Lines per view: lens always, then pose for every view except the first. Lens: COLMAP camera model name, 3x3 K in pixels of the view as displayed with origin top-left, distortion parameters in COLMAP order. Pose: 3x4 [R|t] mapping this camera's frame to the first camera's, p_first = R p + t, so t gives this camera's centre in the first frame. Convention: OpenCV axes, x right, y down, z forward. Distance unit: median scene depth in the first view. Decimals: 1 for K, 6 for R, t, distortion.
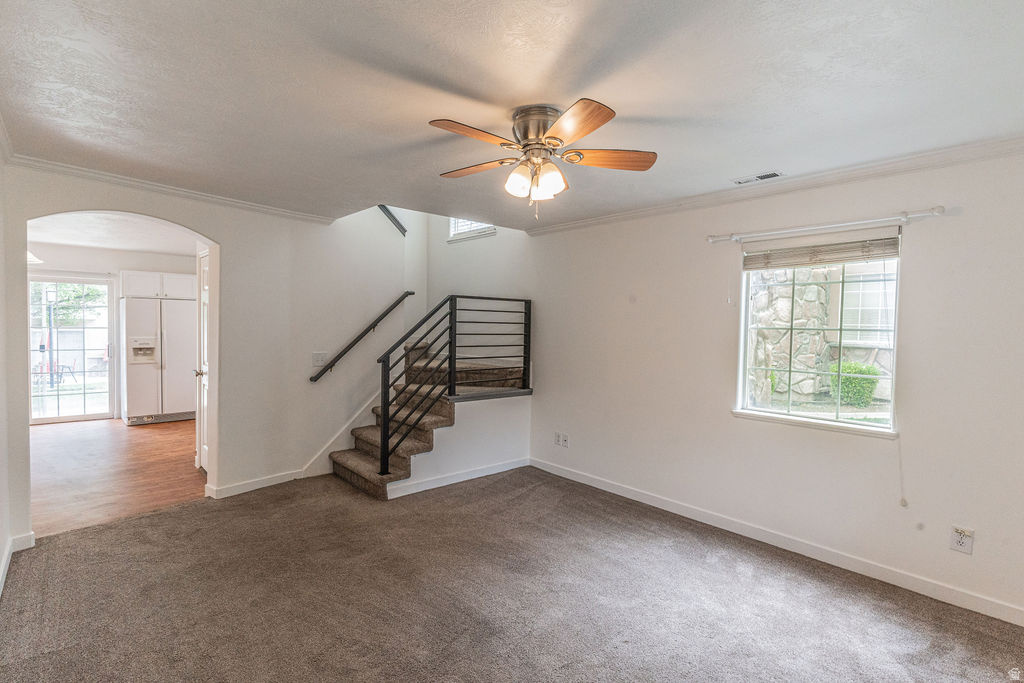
lens RADIAL K [[497.0, 0, 512.6], [0, 497.0, 341.4], [0, 0, 1]] dist [-0.000088, 0.000515]
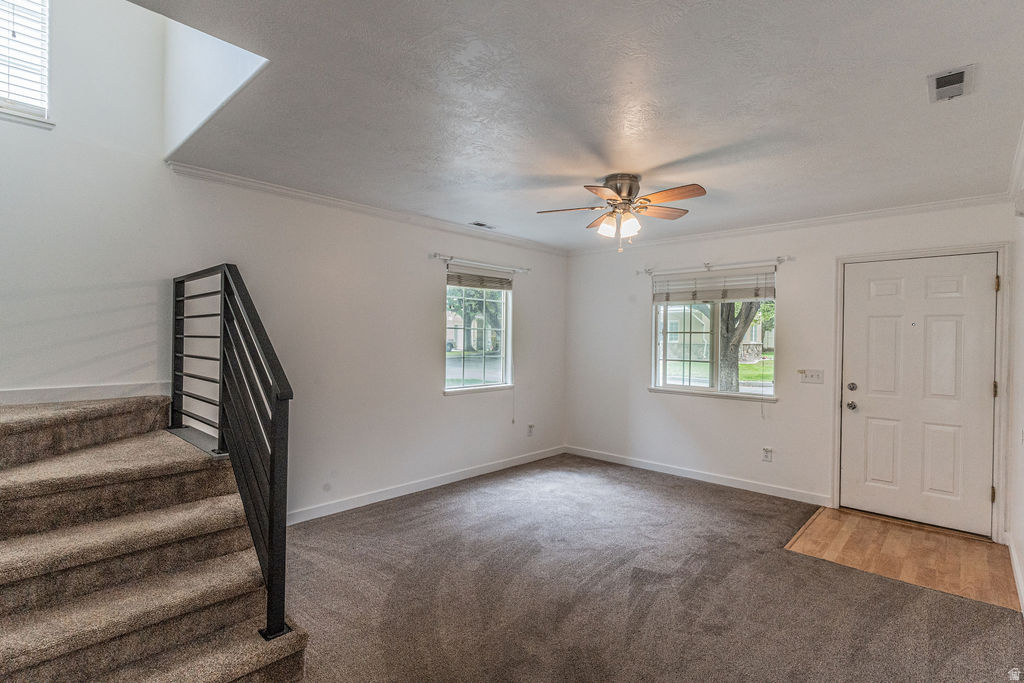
lens RADIAL K [[497.0, 0, 512.4], [0, 497.0, 340.7], [0, 0, 1]] dist [-0.000088, 0.000515]
pose [[-0.090153, -0.026746, 0.995569, -0.919378], [0.019697, 0.999396, 0.028633, -0.029296], [-0.995733, 0.022191, -0.089572, 0.991371]]
